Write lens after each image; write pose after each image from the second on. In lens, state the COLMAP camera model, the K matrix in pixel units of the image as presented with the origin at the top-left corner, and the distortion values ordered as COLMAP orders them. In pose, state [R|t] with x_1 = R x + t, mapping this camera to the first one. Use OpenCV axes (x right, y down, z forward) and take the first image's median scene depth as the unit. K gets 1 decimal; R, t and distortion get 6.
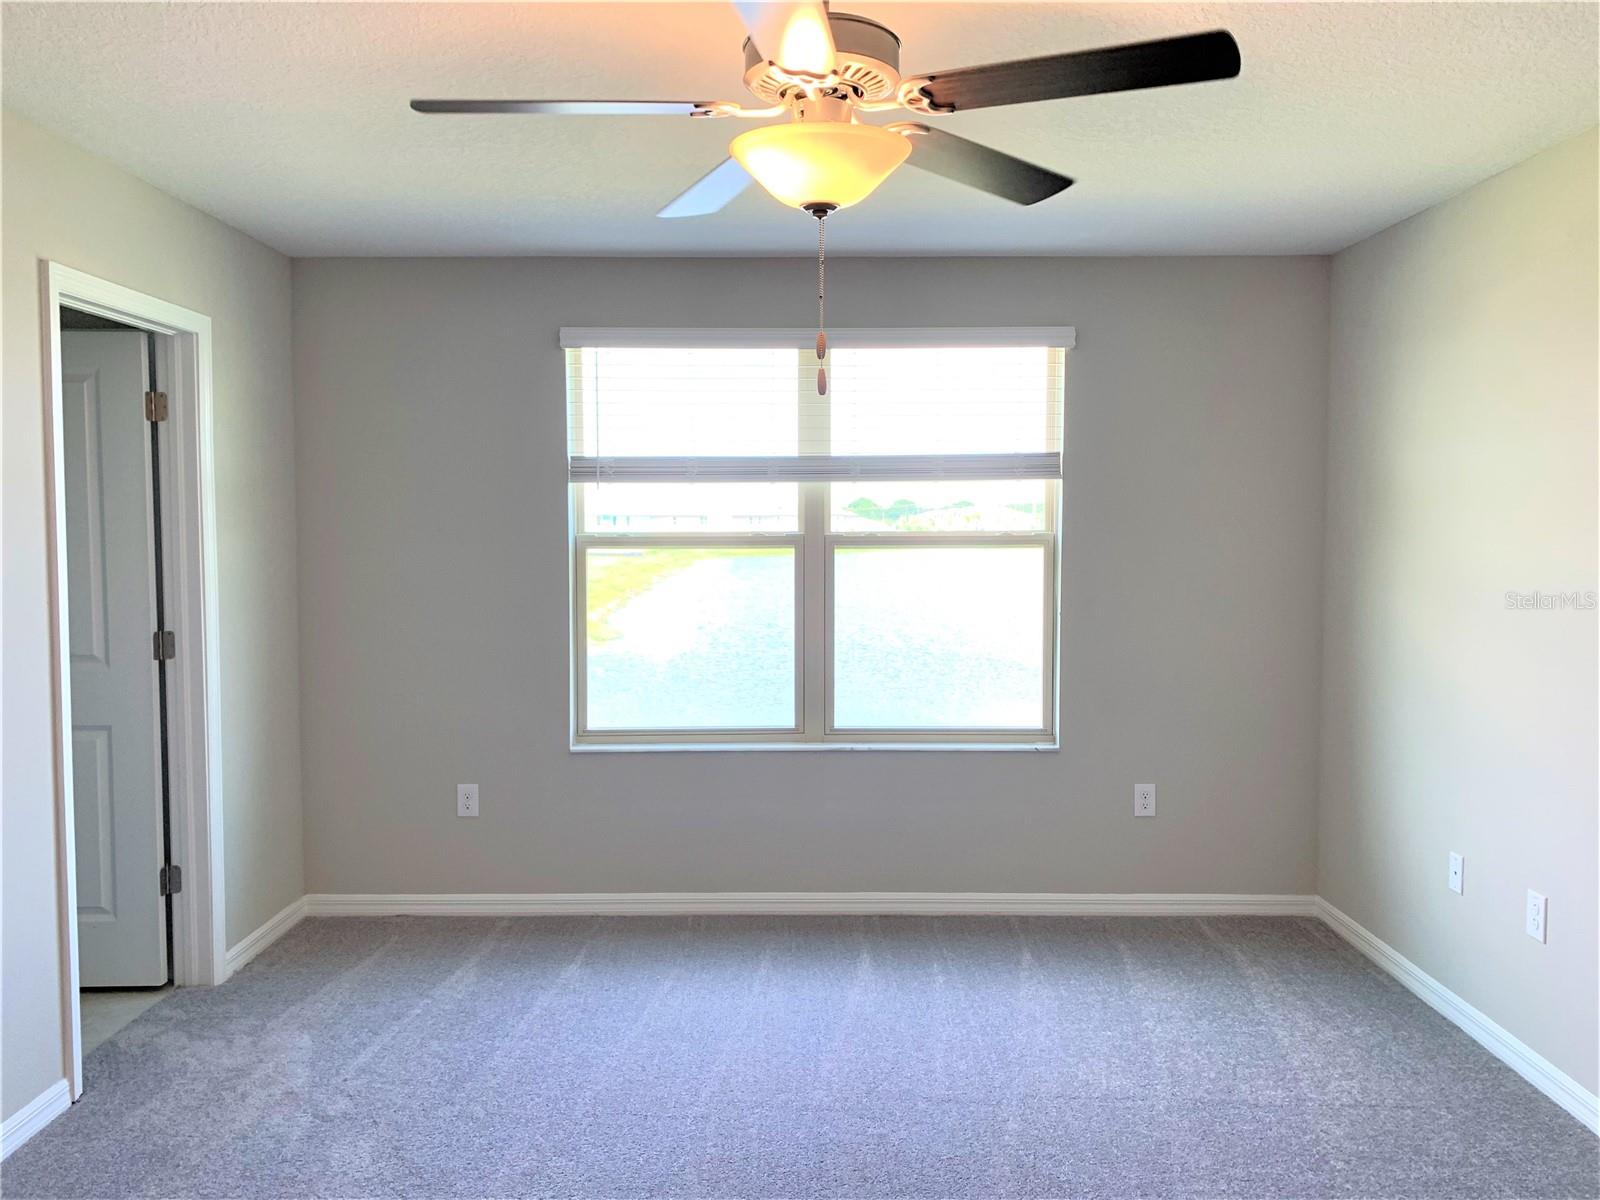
lens RADIAL K [[1224.2, 0, 797.1], [0, 1224.2, 588.0], [0, 0, 1]] dist [0.062751, -0.099887]
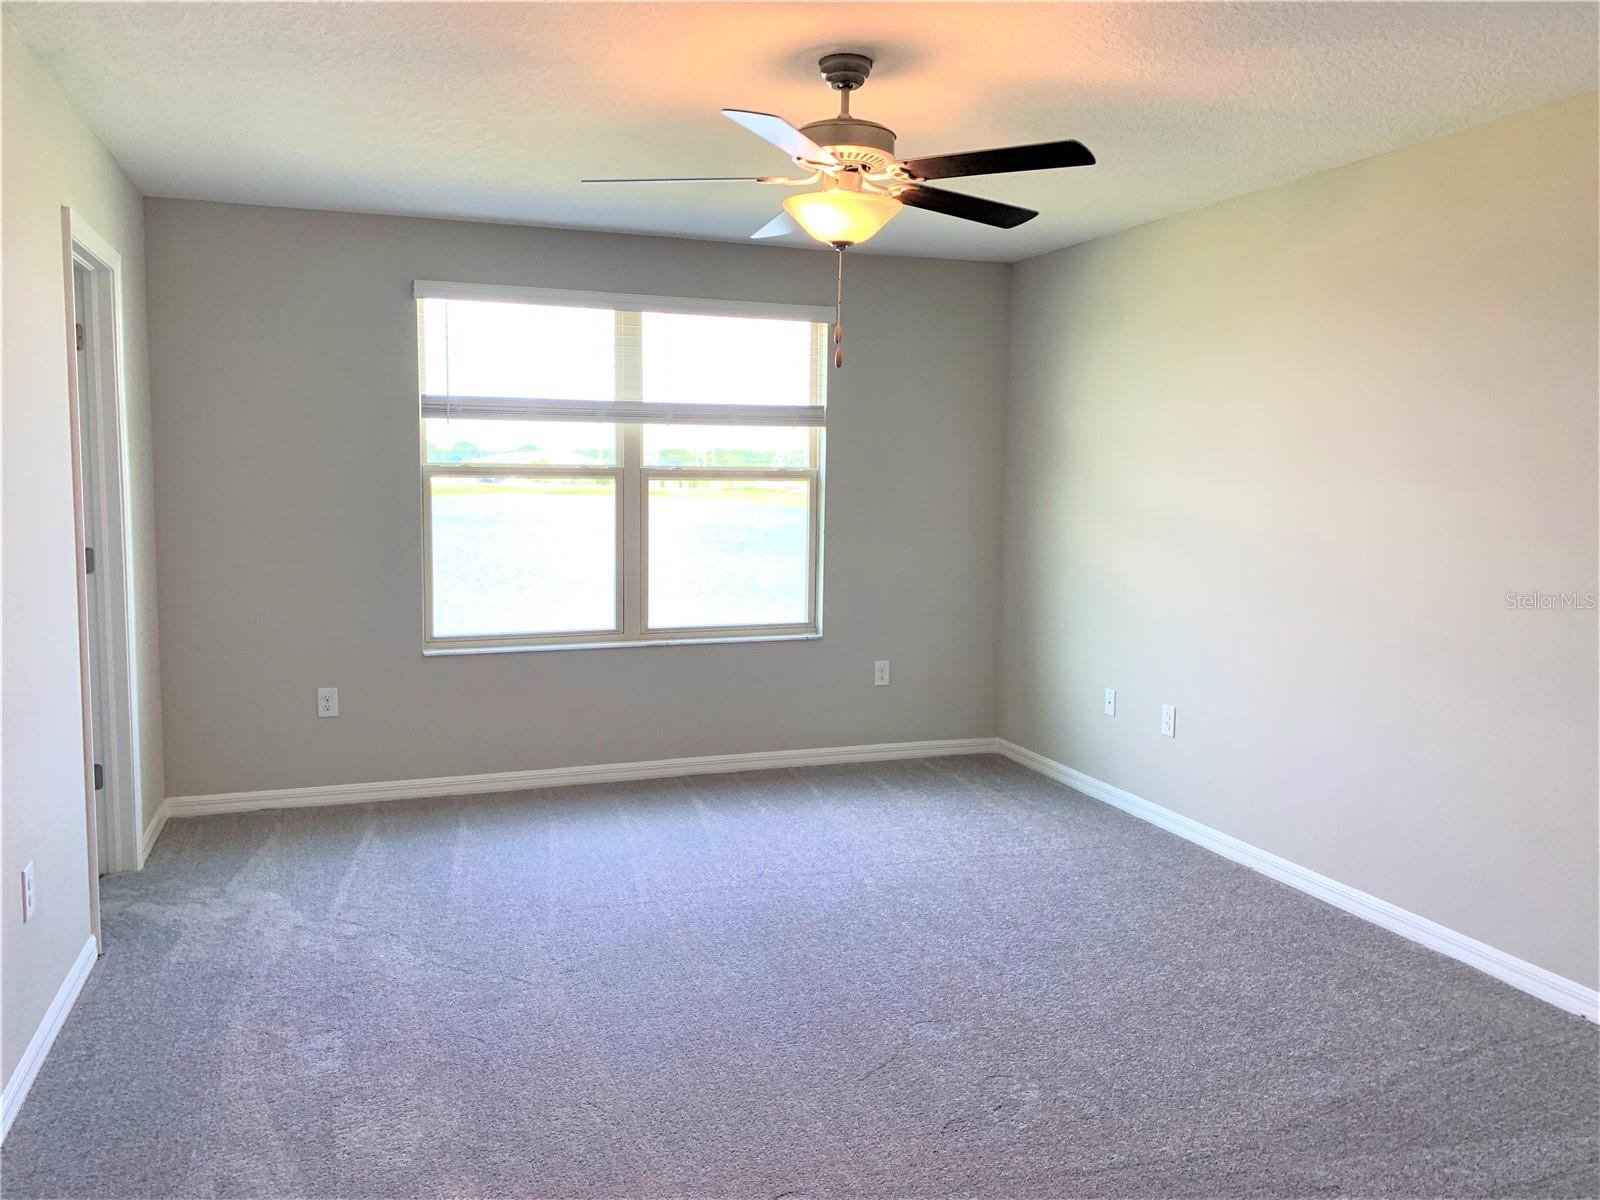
lens RADIAL K [[1224.2, 0, 797.1], [0, 1224.2, 588.0], [0, 0, 1]] dist [0.062751, -0.099887]
pose [[0.938061, -0.019965, 0.345896, -0.256590], [0.004256, 0.998927, 0.046116, 0.019805], [-0.346445, -0.041788, 0.937139, -0.191283]]
